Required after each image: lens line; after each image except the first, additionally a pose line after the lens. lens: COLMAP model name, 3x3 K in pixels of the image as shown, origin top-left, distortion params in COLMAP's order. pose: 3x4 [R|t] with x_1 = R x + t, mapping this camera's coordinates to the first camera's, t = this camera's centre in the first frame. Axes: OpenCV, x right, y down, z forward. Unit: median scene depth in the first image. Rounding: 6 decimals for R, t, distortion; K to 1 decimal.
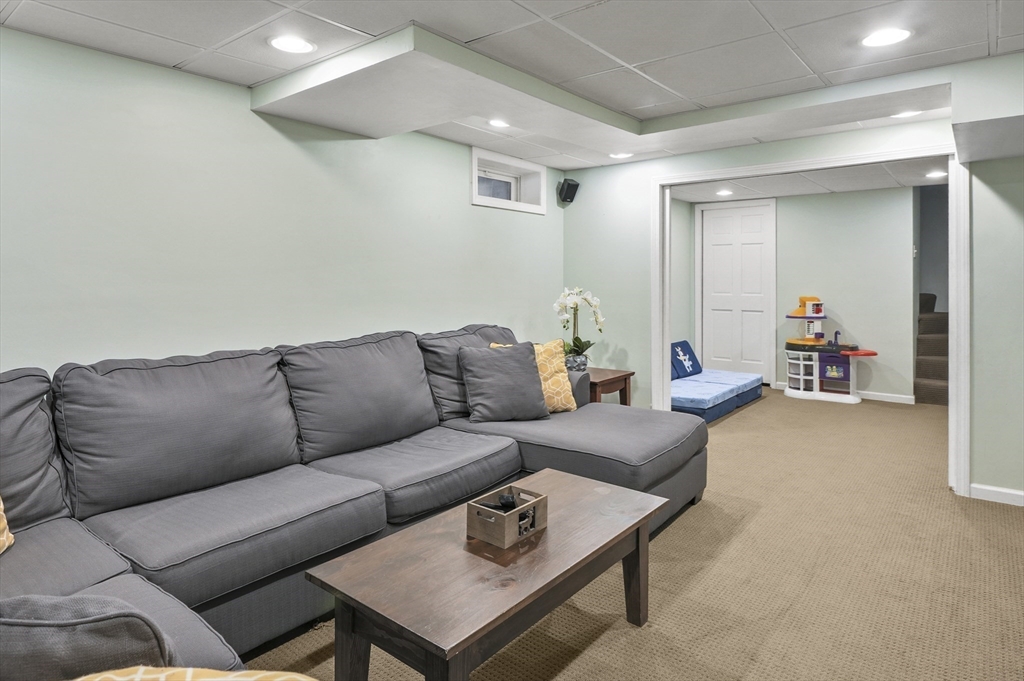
lens RADIAL K [[590.6, 0, 509.6], [0, 590.6, 319.0], [0, 0, 1]] dist [-0.000889, -0.001293]
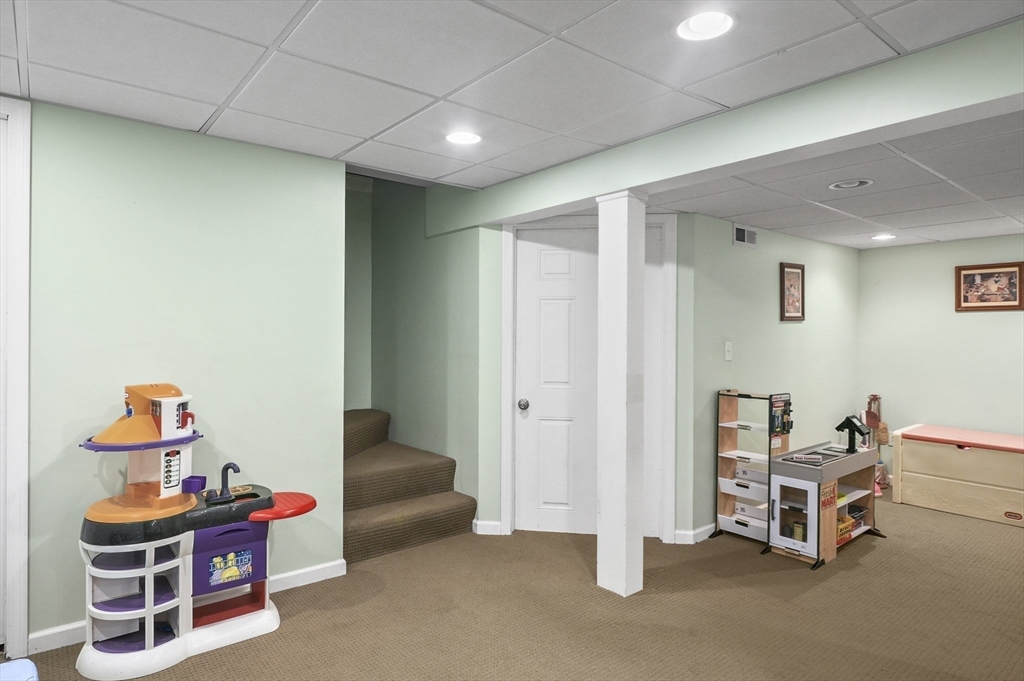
lens RADIAL K [[590.6, 0, 509.6], [0, 590.6, 319.0], [0, 0, 1]] dist [-0.000889, -0.001293]
pose [[0.194877, 0.025075, 0.980507, 0.183830], [0.058054, 0.997626, -0.037051, -0.053543], [-0.979108, 0.064142, 0.192959, 0.714080]]
